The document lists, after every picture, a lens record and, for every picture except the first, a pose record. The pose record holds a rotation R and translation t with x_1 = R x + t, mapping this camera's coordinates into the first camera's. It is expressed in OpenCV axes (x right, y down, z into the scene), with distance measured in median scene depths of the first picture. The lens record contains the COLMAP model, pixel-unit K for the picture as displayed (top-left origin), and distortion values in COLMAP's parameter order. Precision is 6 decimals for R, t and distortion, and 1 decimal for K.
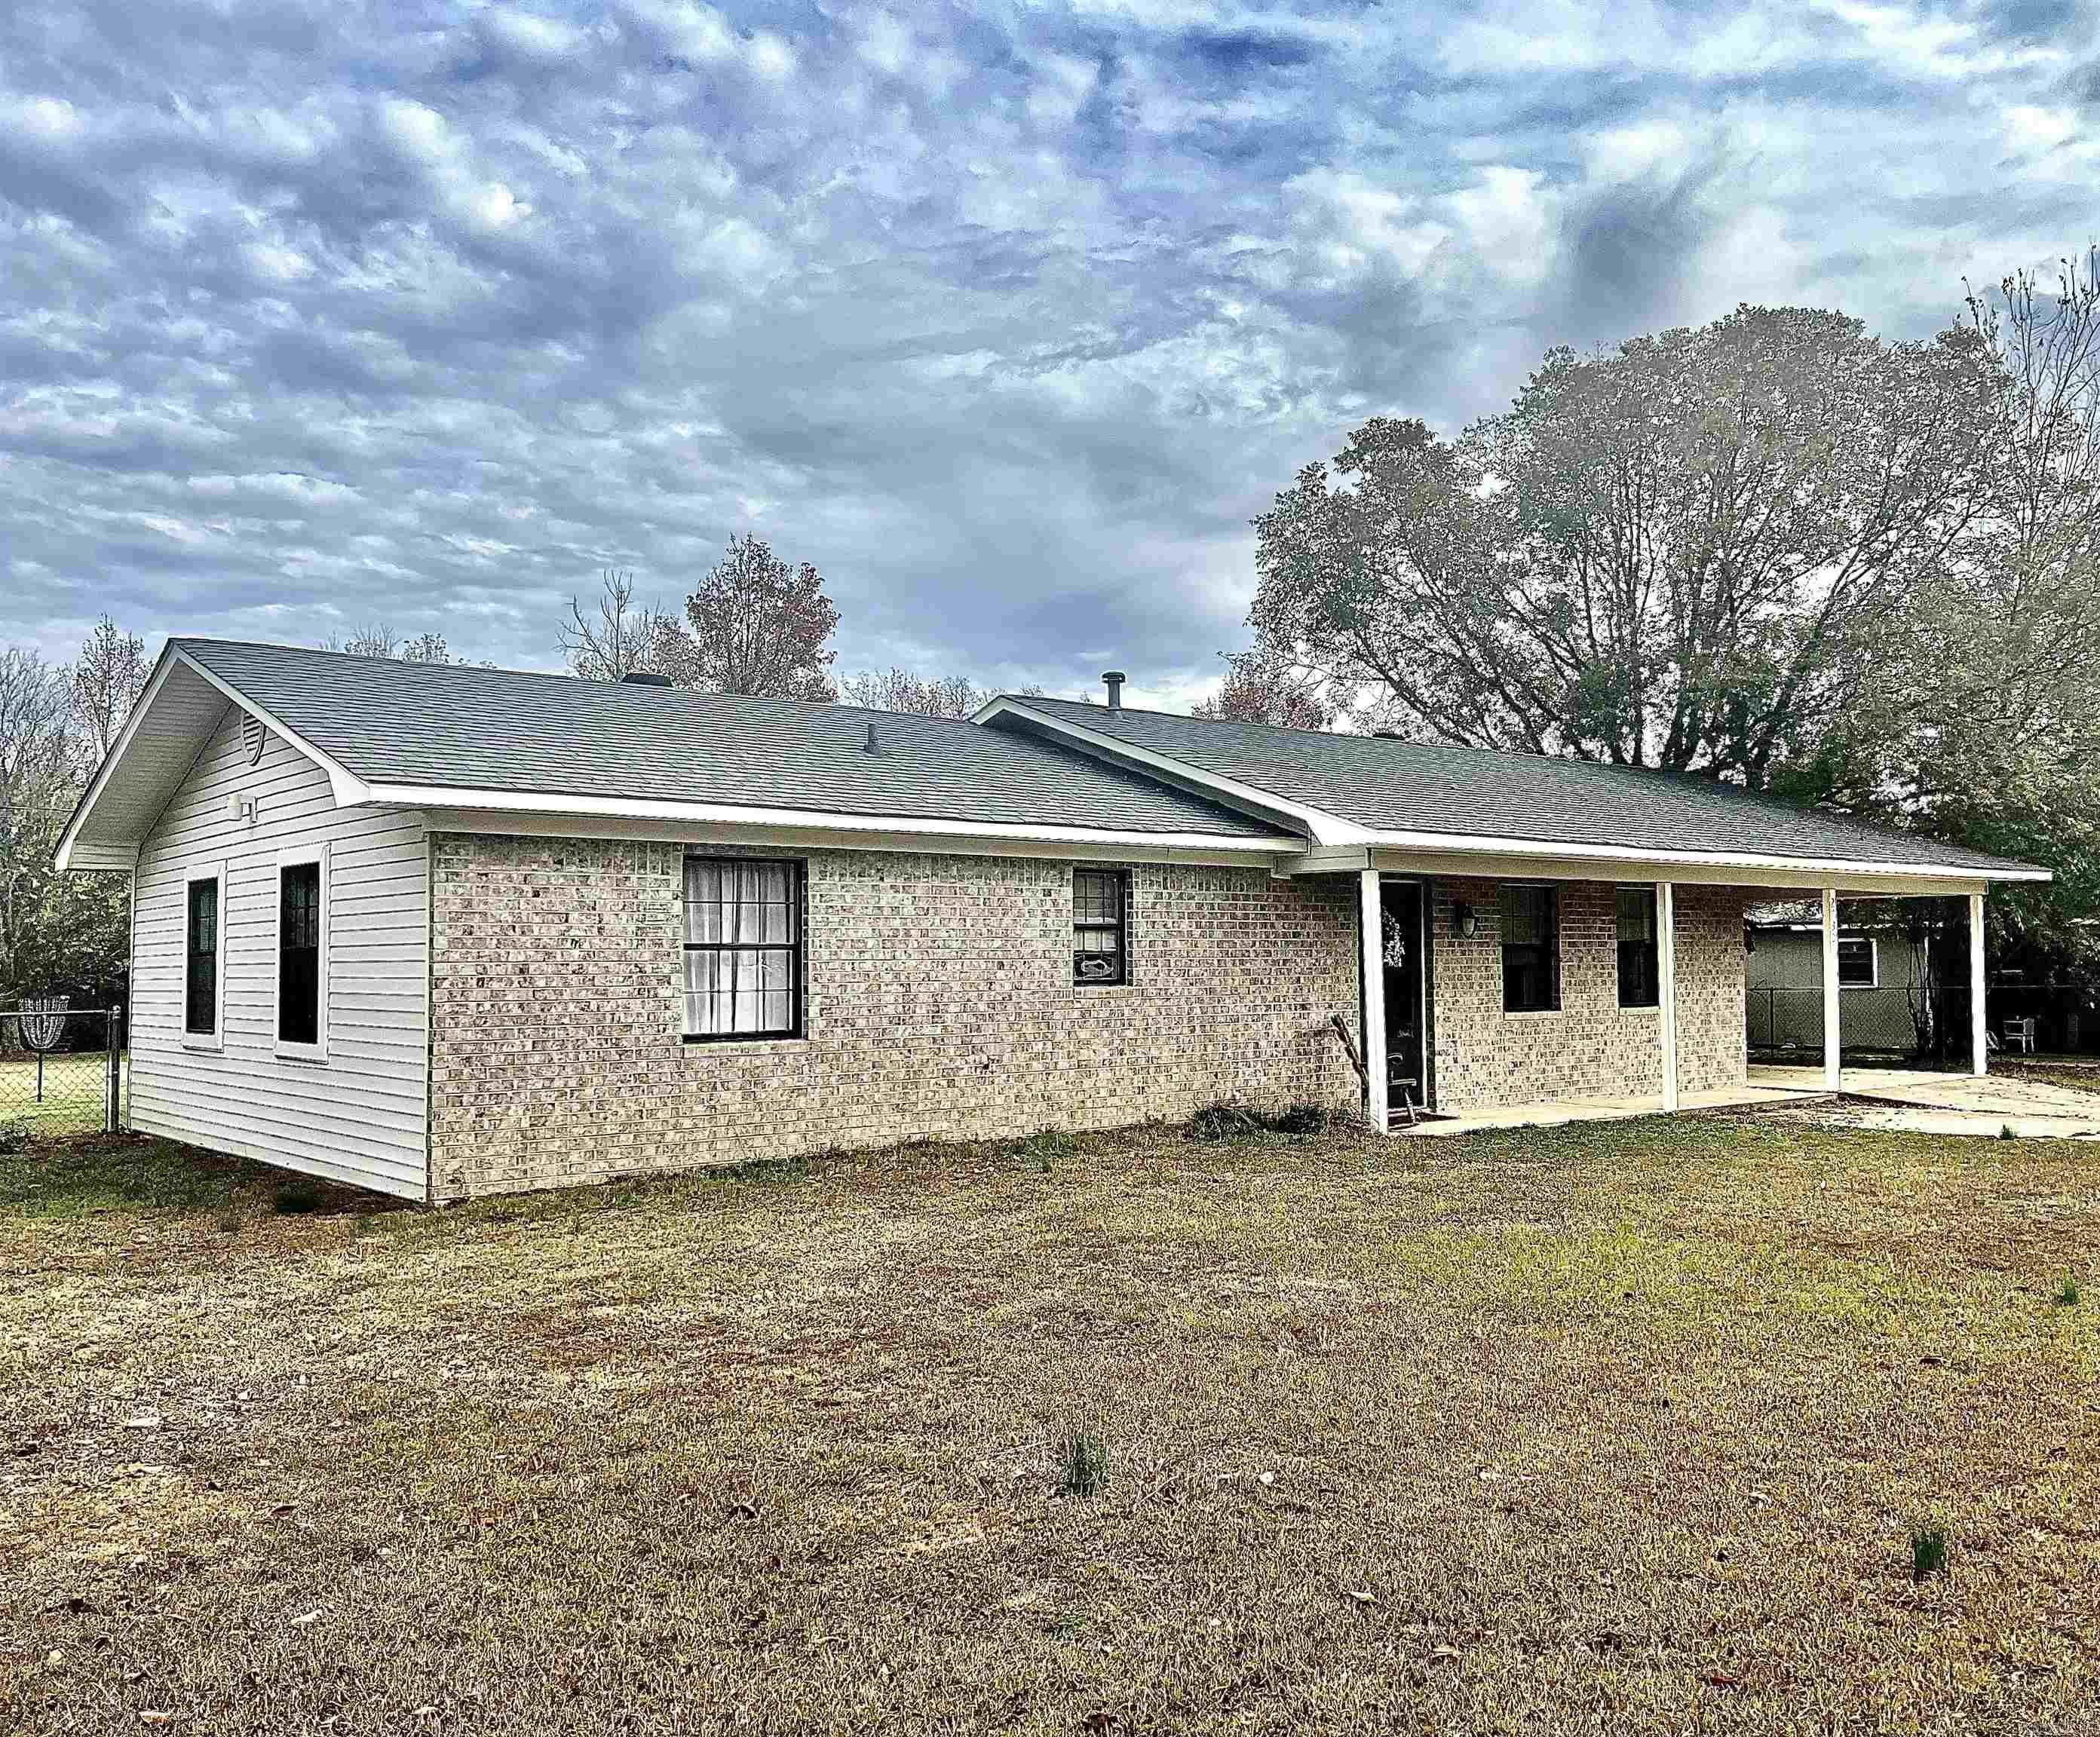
lens RADIAL K [[1737.1, 0, 1050.0], [0, 1737.1, 878.5], [0, 0, 1]] dist [0.114225, -0.006556]
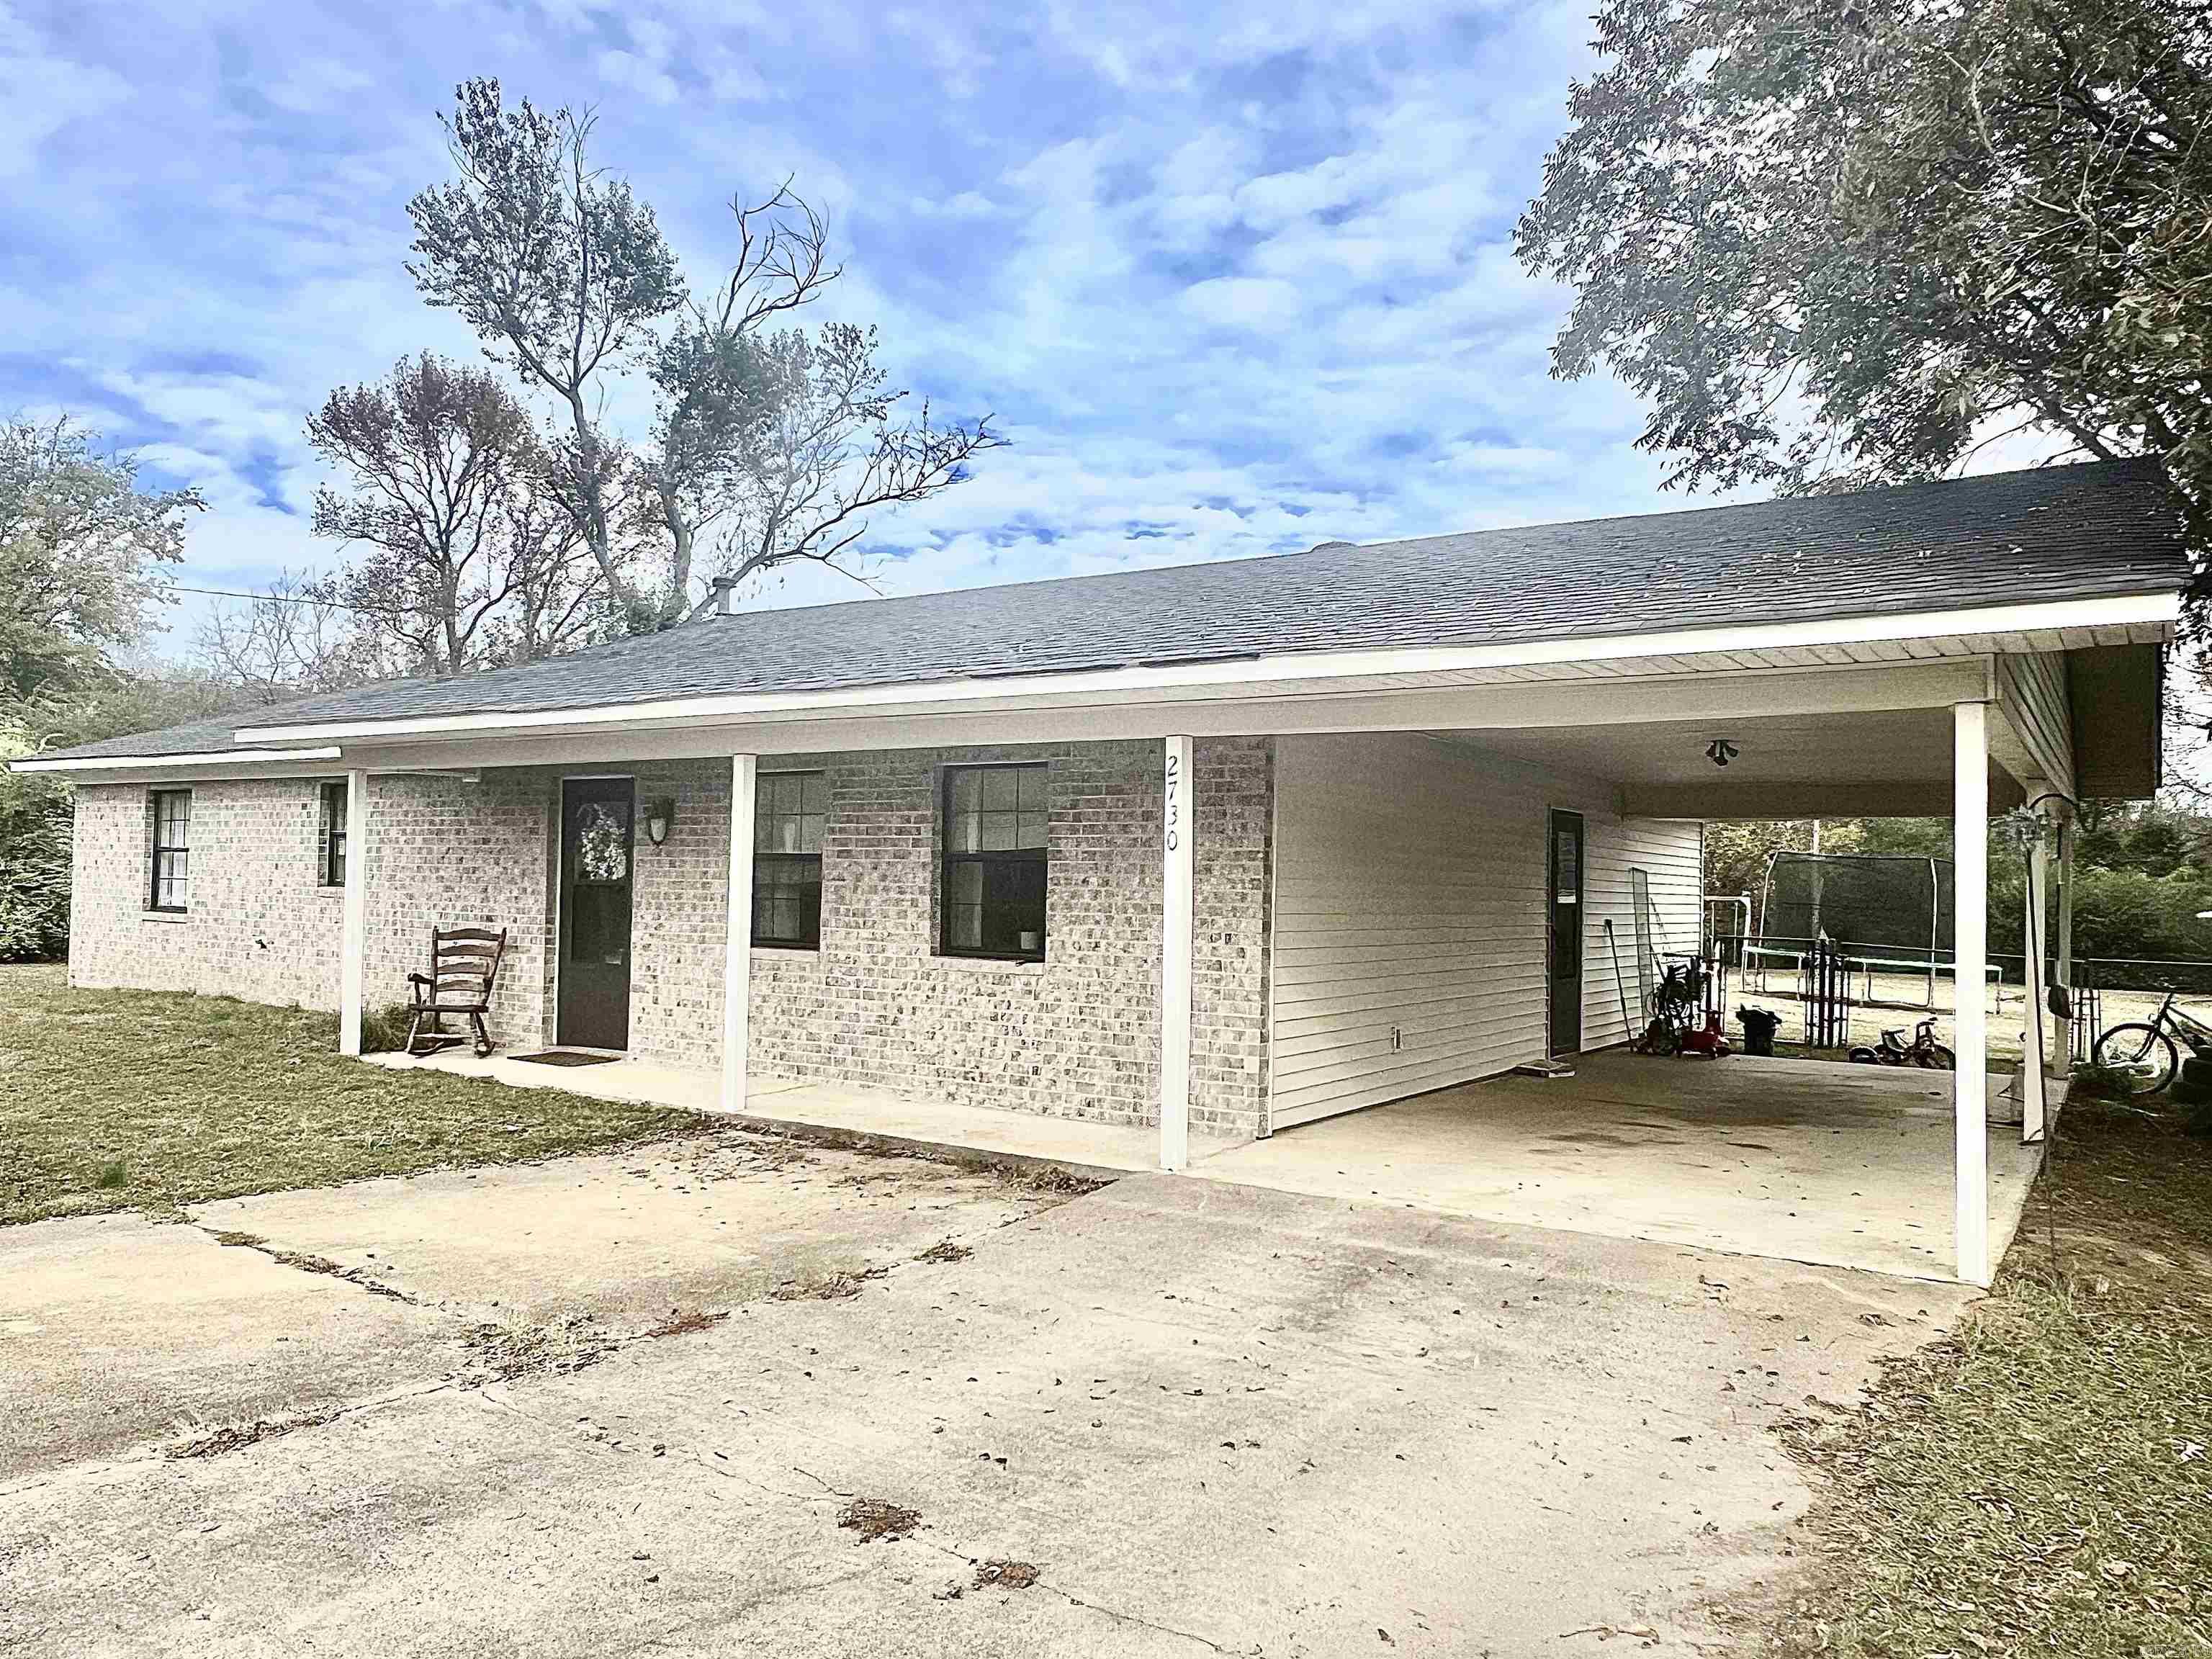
lens RADIAL K [[1604.3, 0, 1106.8], [0, 1604.3, 832.2], [0, 0, 1]] dist [-0.065194, -0.000434]
pose [[0.305638, -0.024168, -0.951841, 1.139712], [0.015922, 0.999668, -0.020270, 0.053899], [0.952015, -0.008959, 0.305922, 1.140369]]
